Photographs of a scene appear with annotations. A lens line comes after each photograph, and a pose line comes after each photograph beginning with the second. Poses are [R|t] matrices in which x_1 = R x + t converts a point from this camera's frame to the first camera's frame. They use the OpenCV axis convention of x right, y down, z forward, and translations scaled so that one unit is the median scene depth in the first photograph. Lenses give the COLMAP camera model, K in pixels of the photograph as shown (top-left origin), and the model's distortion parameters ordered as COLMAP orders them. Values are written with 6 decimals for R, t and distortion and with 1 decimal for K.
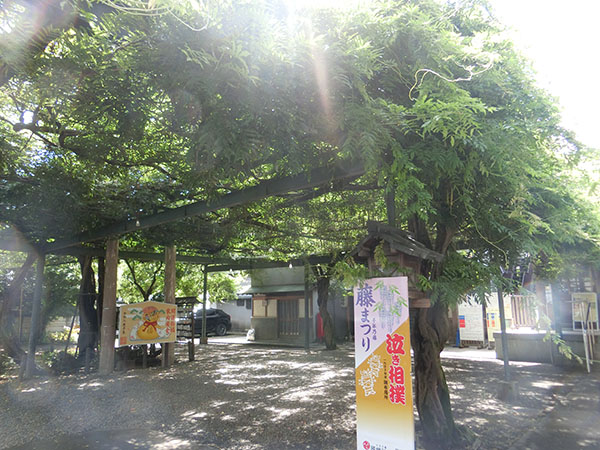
lens RADIAL K [[460.0, 0, 300.0], [0, 460.0, 225.0], [0, 0, 1]] dist [-0.003118, 0.000635]
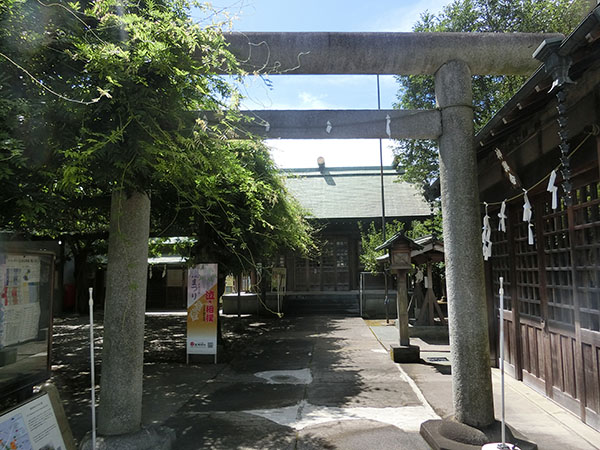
lens RADIAL K [[460.0, 0, 300.0], [0, 460.0, 225.0], [0, 0, 1]] dist [-0.003118, 0.000635]
pose [[0.822788, 0.060892, 0.565077, -0.297964], [-0.095451, 0.994927, 0.031771, -0.076493], [-0.560275, -0.080078, 0.824427, -0.427374]]
